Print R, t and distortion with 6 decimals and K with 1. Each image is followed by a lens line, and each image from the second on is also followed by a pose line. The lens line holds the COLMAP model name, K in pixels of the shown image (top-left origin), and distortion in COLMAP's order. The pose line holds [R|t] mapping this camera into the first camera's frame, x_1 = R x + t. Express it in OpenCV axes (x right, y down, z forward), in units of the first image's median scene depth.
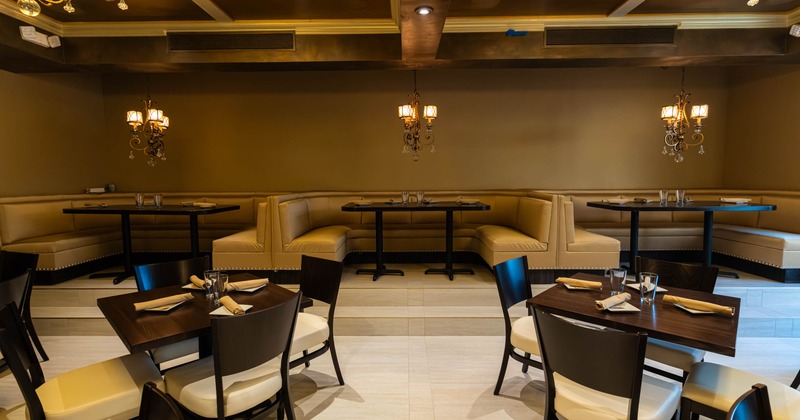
lens RADIAL K [[374.8, 0, 402.7], [0, 374.8, 218.2], [0, 0, 1]] dist [-0.000049, -0.000120]
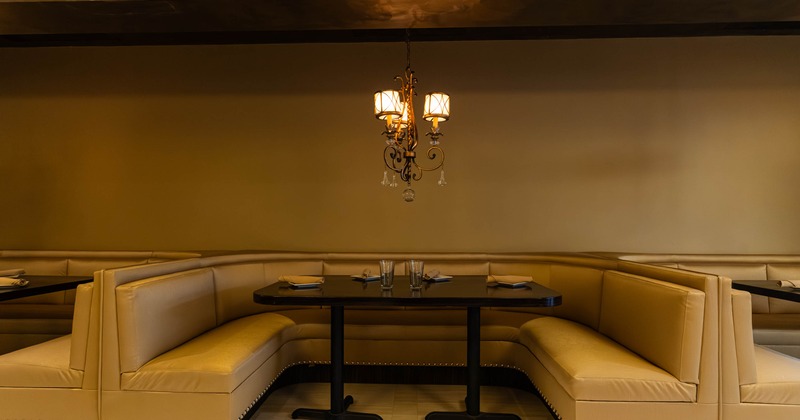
lens RADIAL K [[374.8, 0, 402.7], [0, 374.8, 218.2], [0, 0, 1]] dist [-0.000049, -0.000120]
pose [[0.999557, 0.010825, -0.027735, 0.041481], [-0.014253, 0.991860, -0.126533, -0.064910], [0.026139, 0.126872, 0.991575, 0.495981]]
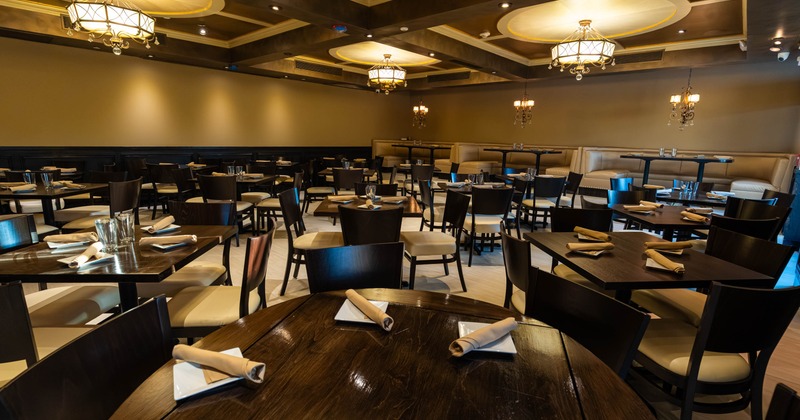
lens RADIAL K [[374.8, 0, 402.7], [0, 374.8, 218.2], [0, 0, 1]] dist [-0.000049, -0.000120]
pose [[0.741259, 0.176304, -0.647652, 0.962575], [-0.081199, 0.981355, 0.174209, 0.020233], [0.666290, -0.076546, 0.741754, -0.967894]]
